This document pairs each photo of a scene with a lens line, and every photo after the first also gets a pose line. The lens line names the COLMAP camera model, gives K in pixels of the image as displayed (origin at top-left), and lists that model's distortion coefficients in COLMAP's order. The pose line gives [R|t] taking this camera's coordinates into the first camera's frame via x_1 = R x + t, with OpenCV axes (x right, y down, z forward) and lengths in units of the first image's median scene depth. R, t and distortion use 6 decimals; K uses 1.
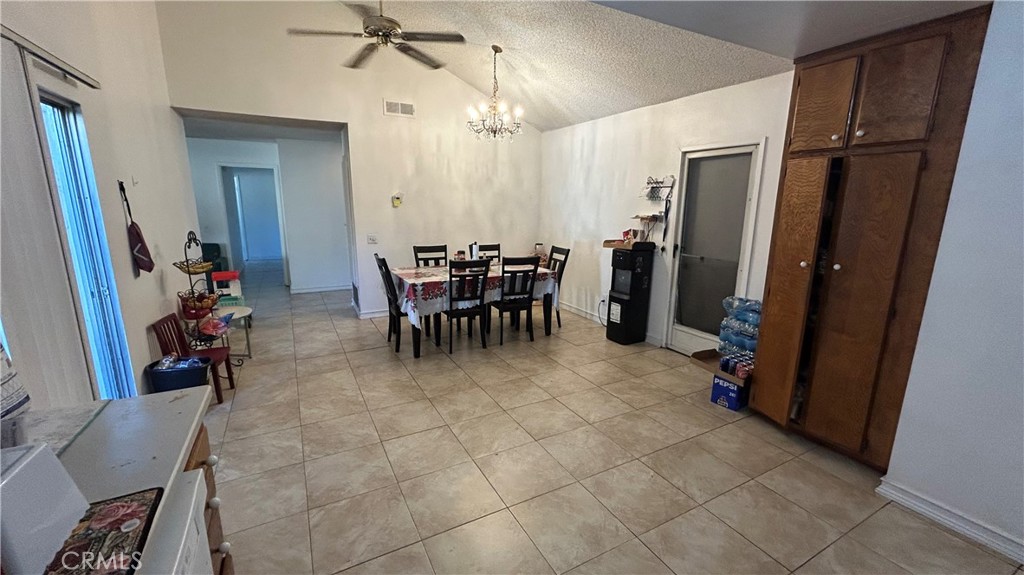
lens RADIAL K [[415.9, 0, 510.1], [0, 415.9, 282.4], [0, 0, 1]] dist [0.001201, 0.000014]
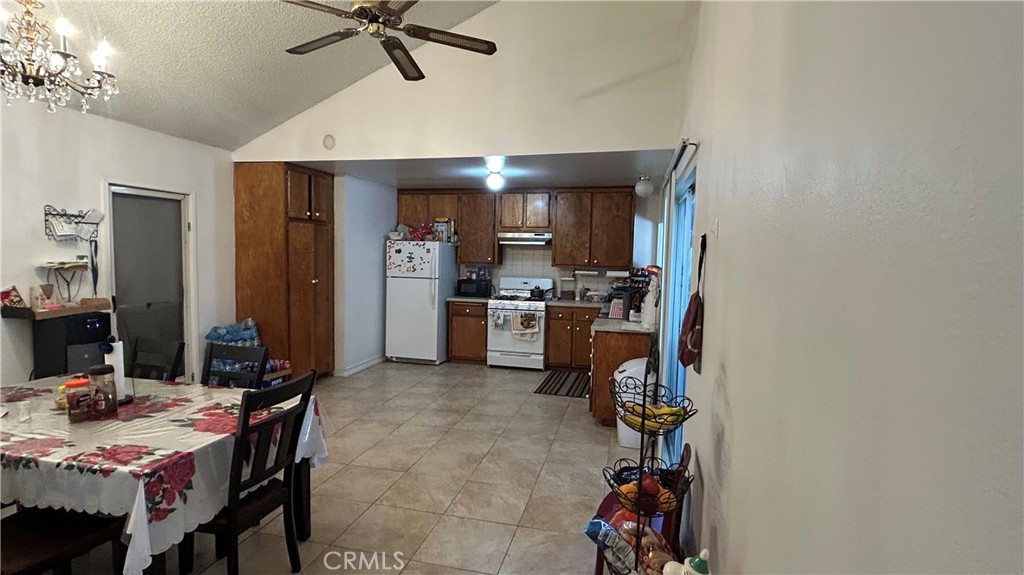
lens RADIAL K [[495.4, 0, 513.8], [0, 495.4, 287.7], [0, 0, 1]] dist [-0.006138, 0.000810]
pose [[-0.748204, -0.070463, 0.659717, -1.058912], [0.099690, 0.971116, 0.216784, -0.311618], [-0.655937, 0.227966, -0.719568, 1.557219]]
